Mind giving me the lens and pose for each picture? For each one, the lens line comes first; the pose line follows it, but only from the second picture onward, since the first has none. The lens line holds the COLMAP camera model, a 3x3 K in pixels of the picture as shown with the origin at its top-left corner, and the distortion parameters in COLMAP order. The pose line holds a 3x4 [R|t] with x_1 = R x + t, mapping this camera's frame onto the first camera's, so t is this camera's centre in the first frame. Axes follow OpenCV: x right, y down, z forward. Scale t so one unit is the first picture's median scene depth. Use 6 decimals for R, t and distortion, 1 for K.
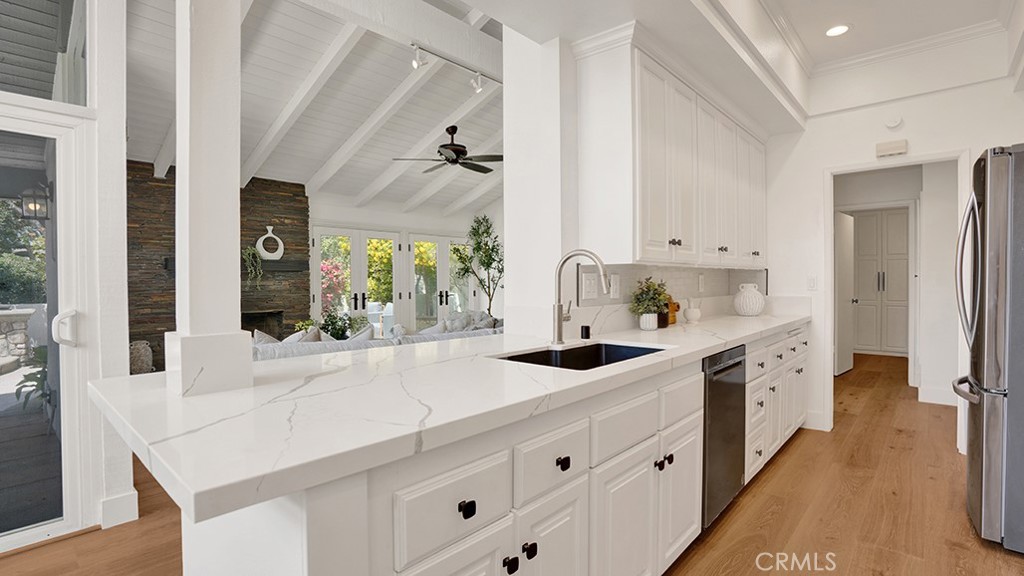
lens RADIAL K [[476.1, 0, 514.2], [0, 476.1, 291.1], [0, 0, 1]] dist [-0.045126, 0.009899]
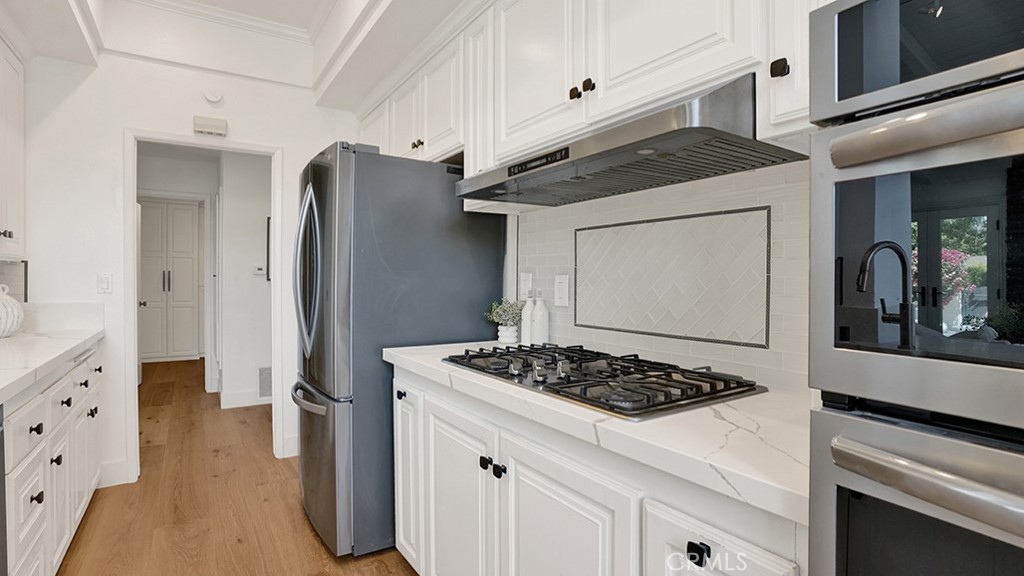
lens RADIAL K [[476.1, 0, 488.2], [0, 476.1, 289.7], [0, 0, 1]] dist [-0.045126, 0.009899]
pose [[0.252628, -0.009093, 0.967521, 0.104058], [0.009076, 0.999934, 0.007028, -0.007951], [-0.967521, 0.007006, 0.252694, 0.269042]]
